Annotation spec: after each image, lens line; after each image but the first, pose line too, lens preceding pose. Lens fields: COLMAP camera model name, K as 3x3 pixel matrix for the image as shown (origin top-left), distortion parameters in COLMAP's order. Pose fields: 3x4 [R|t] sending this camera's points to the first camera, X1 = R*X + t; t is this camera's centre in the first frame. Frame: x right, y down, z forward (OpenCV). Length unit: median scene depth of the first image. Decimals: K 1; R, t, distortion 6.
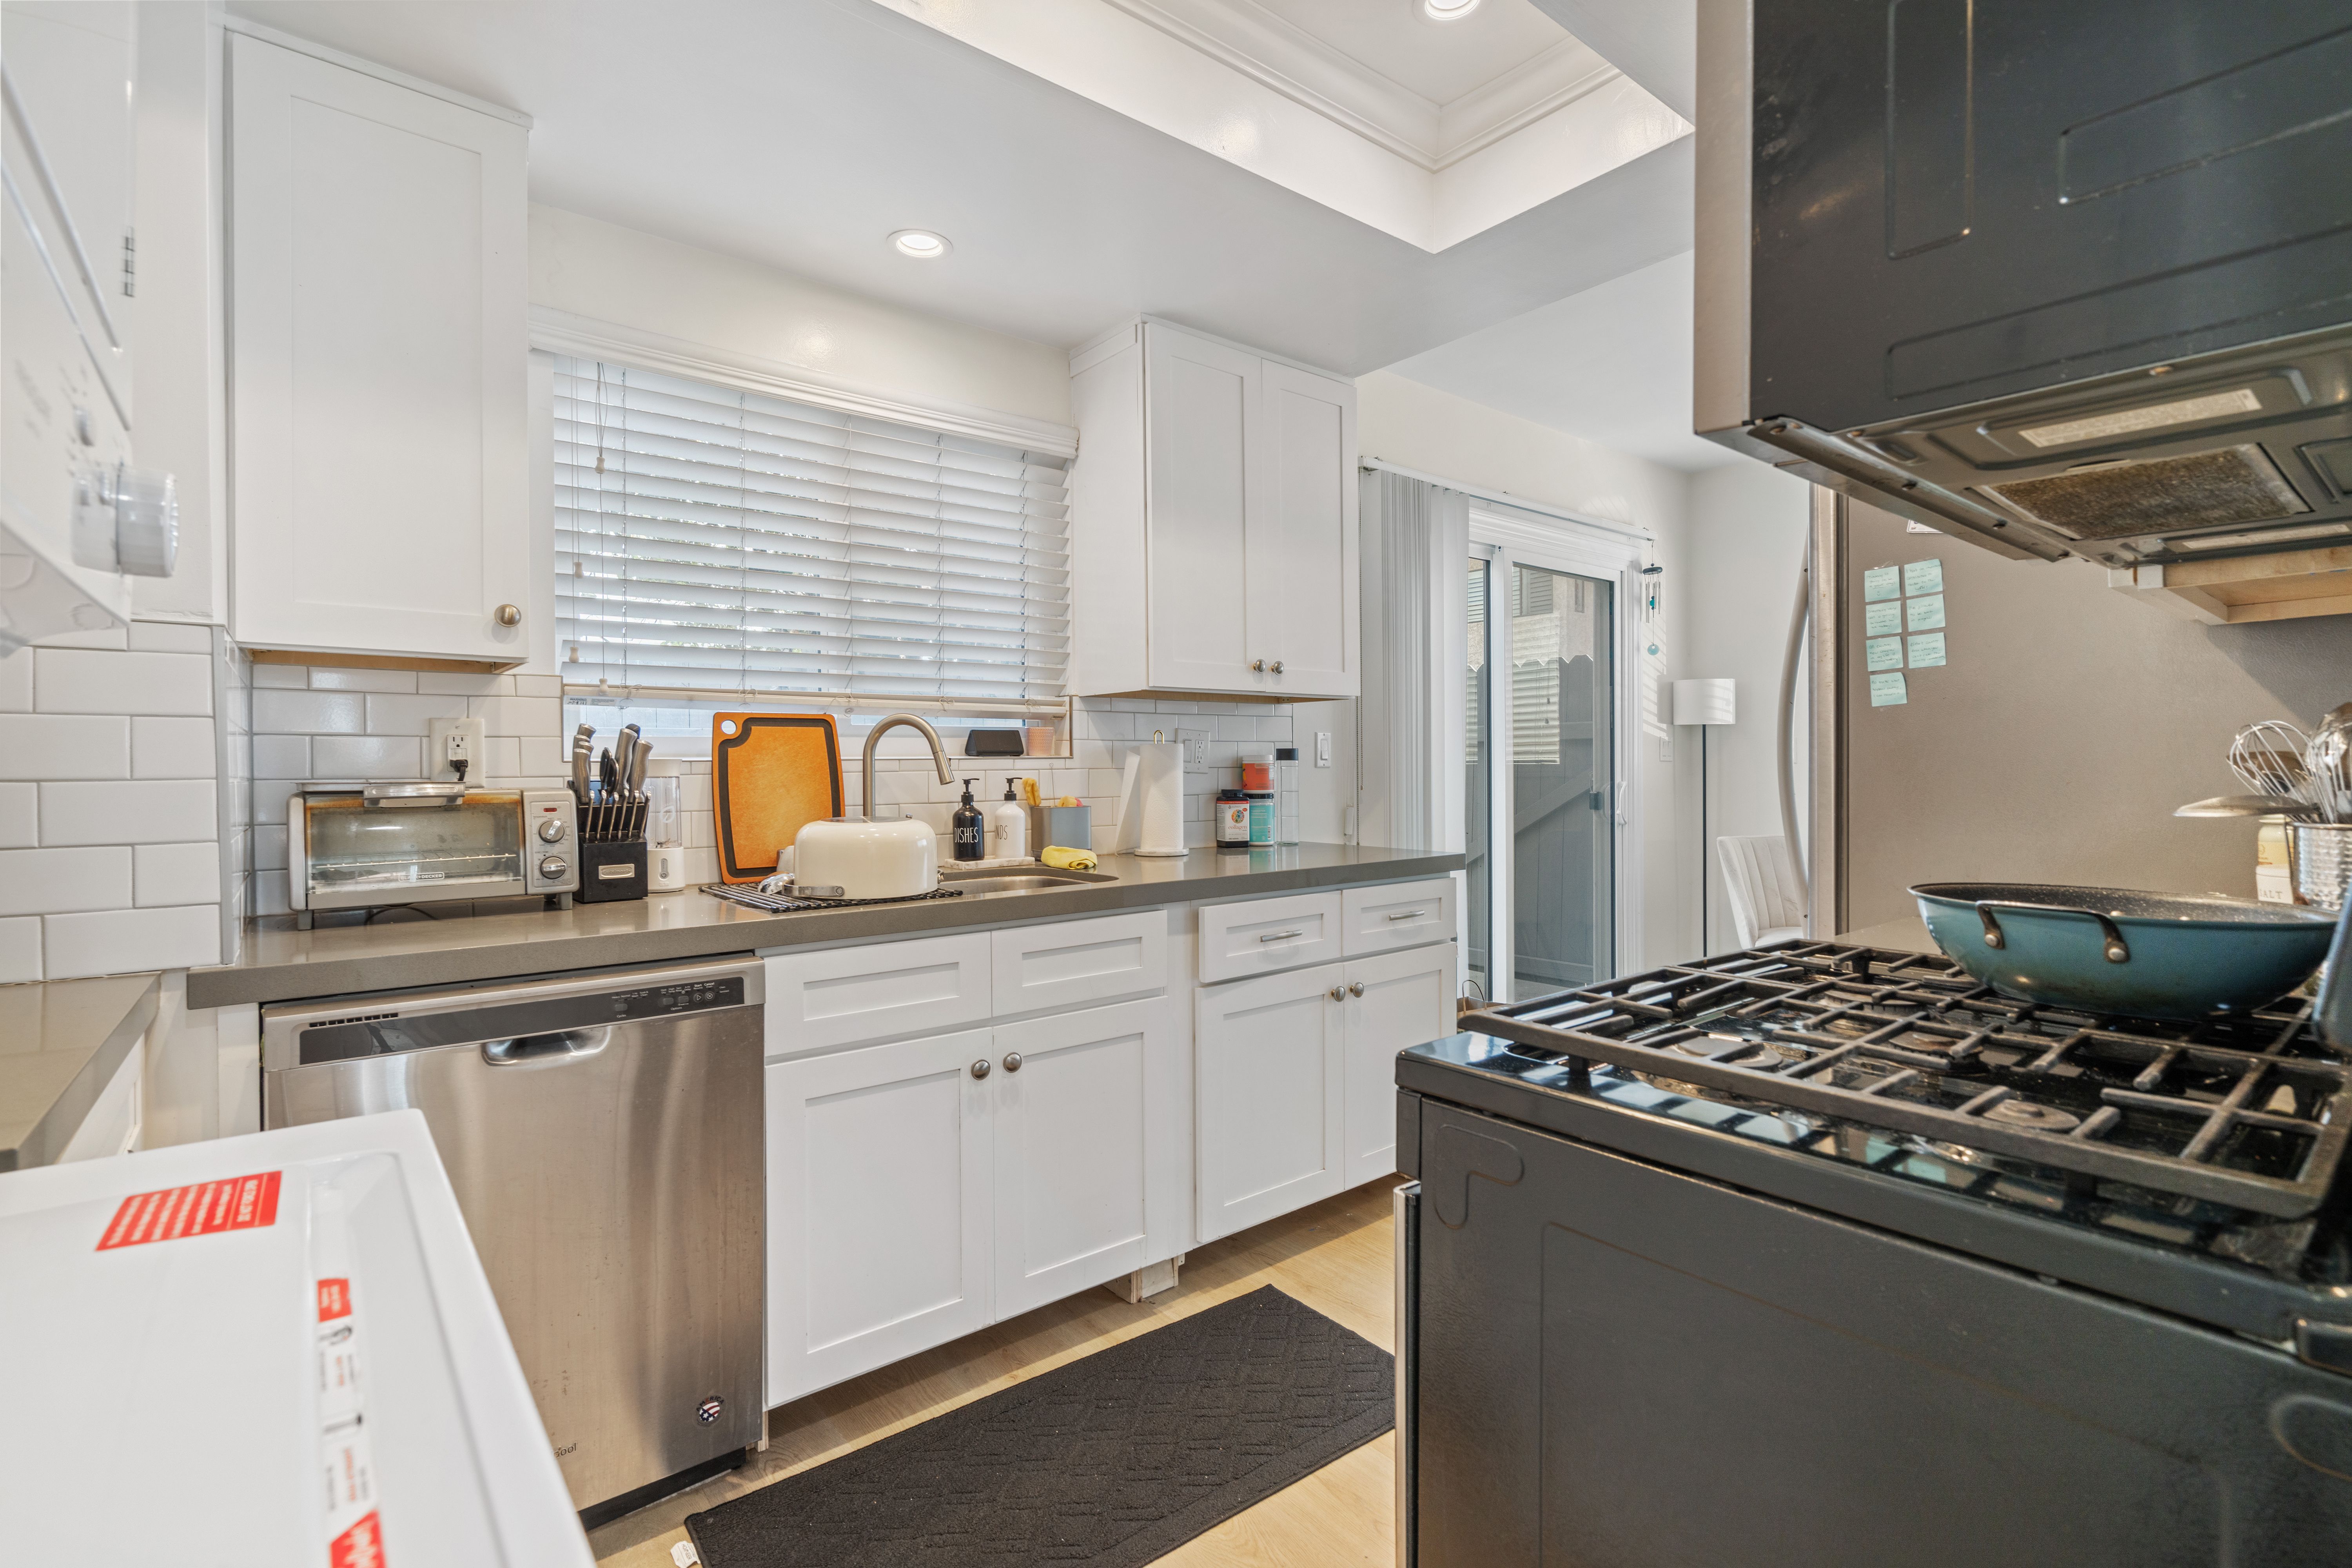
lens RADIAL K [[1074.6, 0, 1167.8], [0, 1074.6, 778.1], [0, 0, 1]] dist [0.003781, 0.000871]
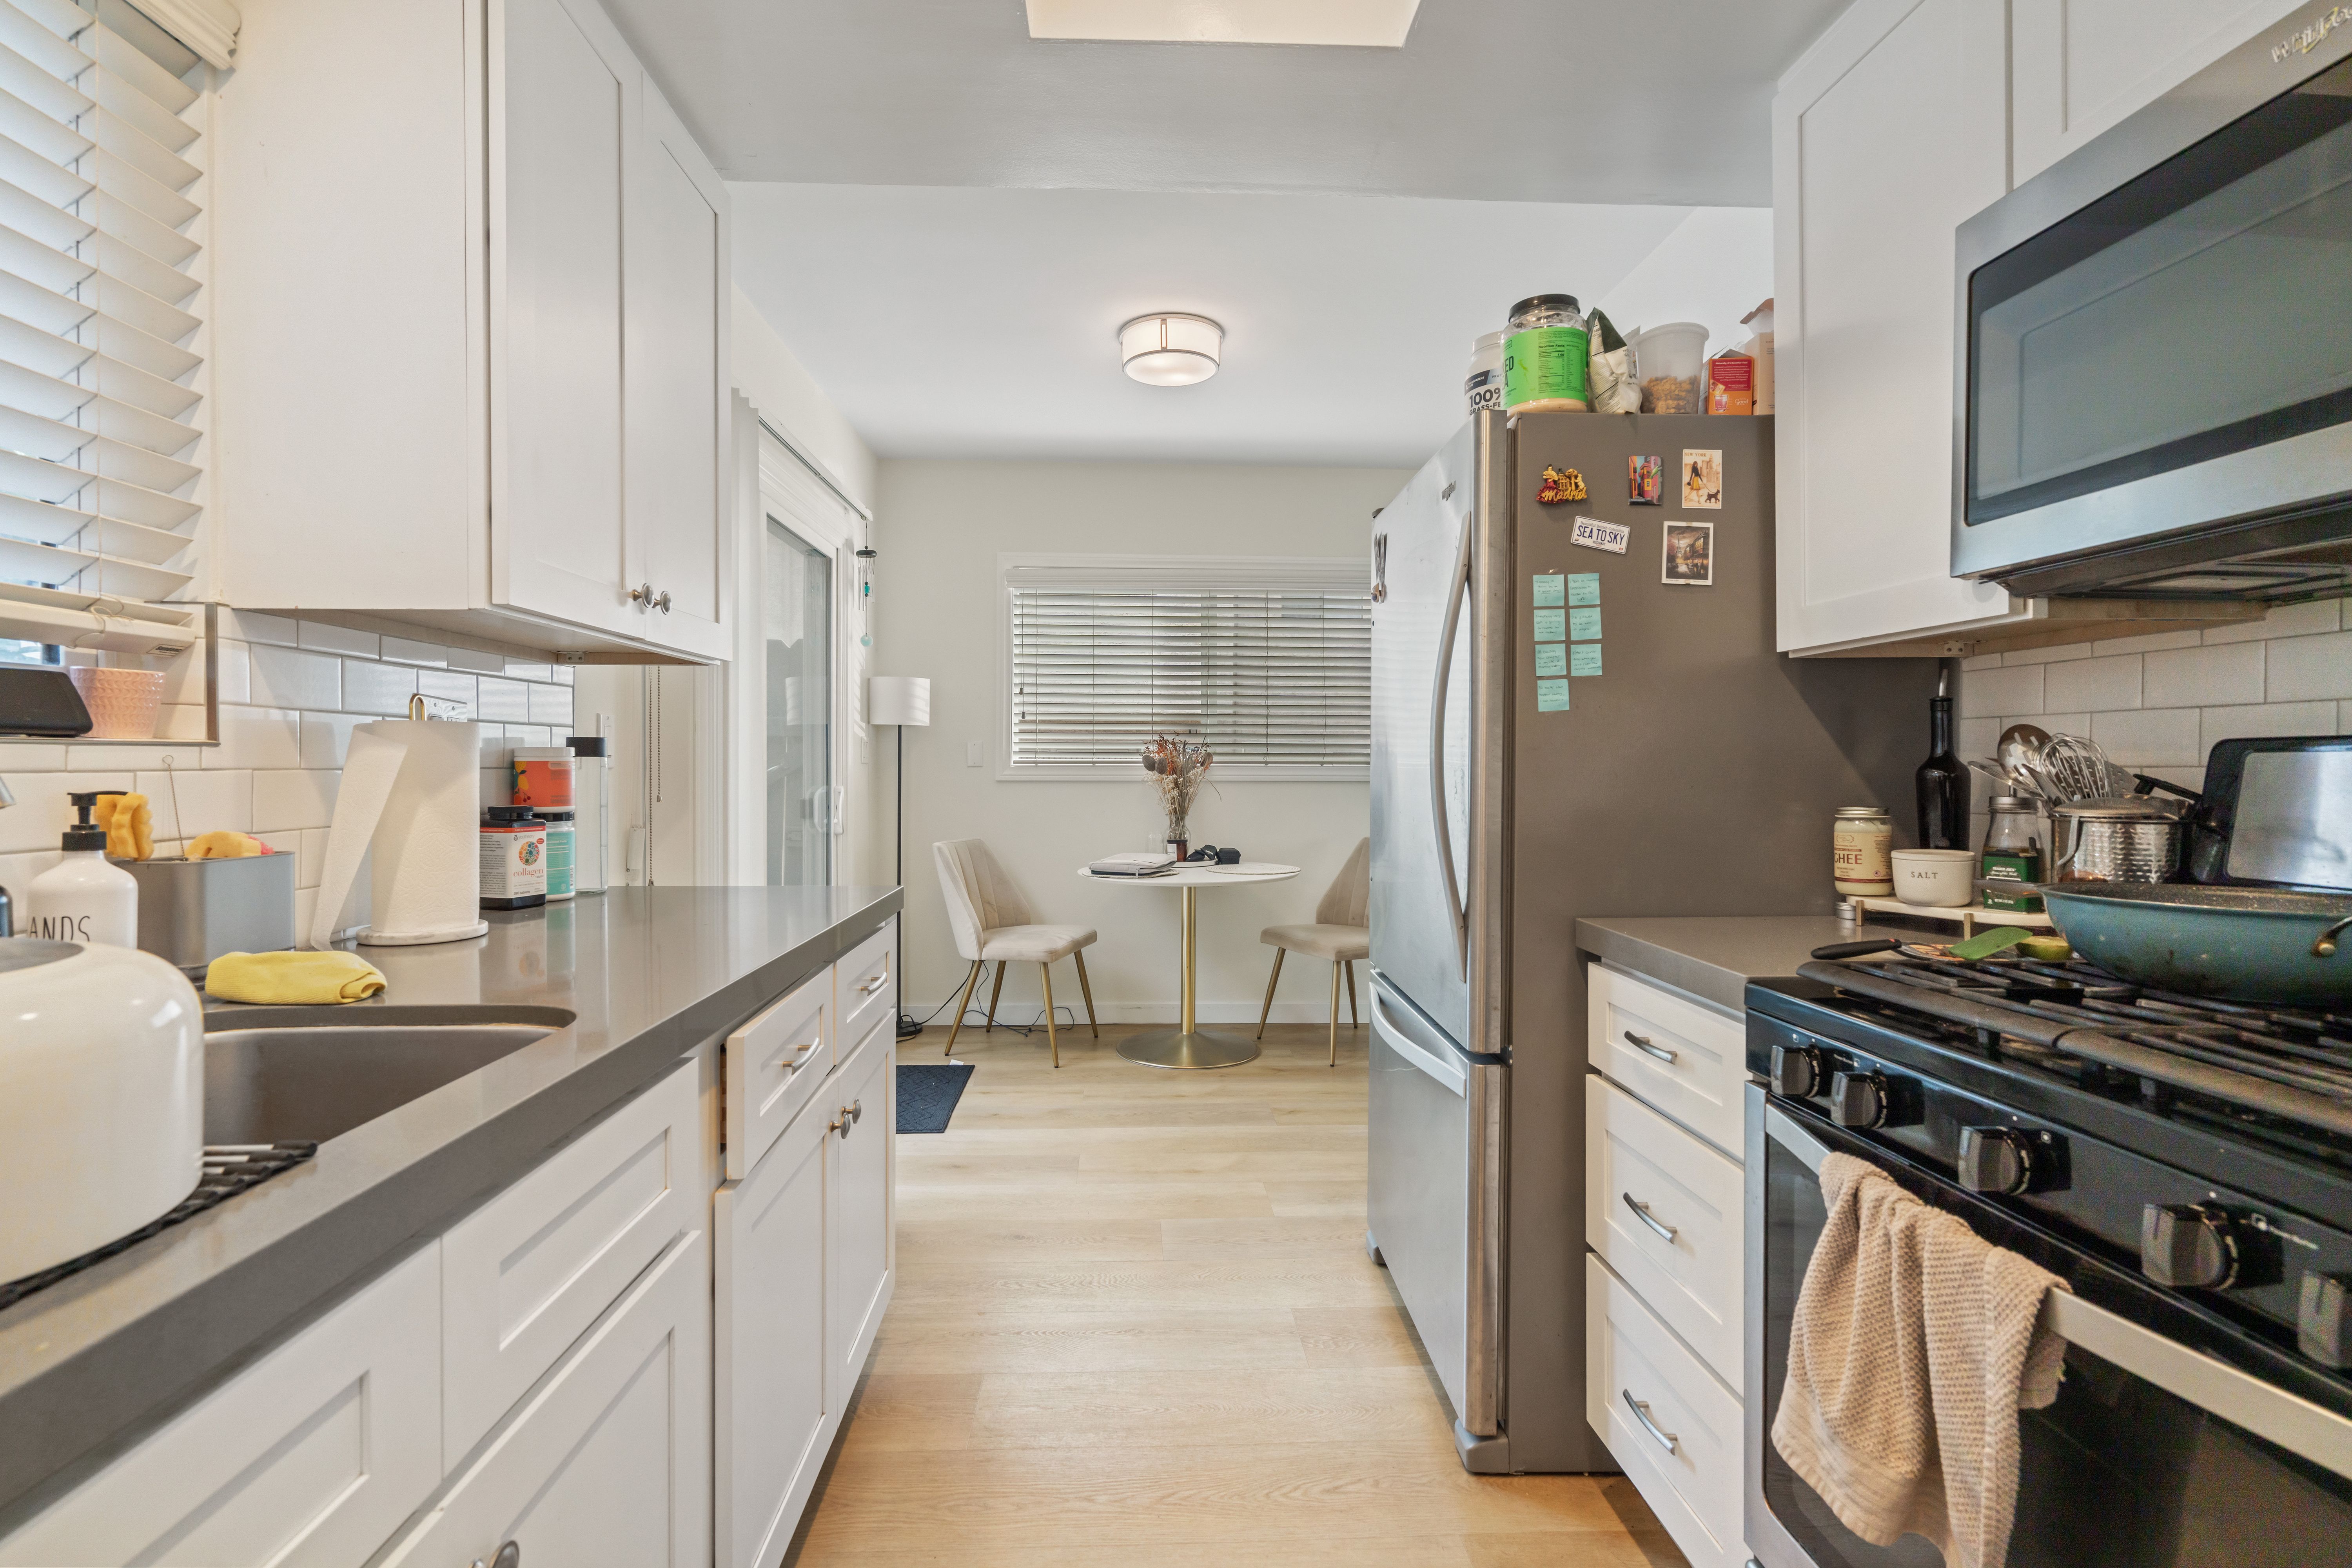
lens RADIAL K [[1074.6, 0, 1174.1], [0, 1074.6, 774.0], [0, 0, 1]] dist [0.003781, 0.000871]
pose [[0.584914, 0.001202, 0.811094, -0.217264], [0.003632, 0.999985, -0.004100, -0.003382], [-0.811087, 0.005344, 0.584901, 0.420761]]
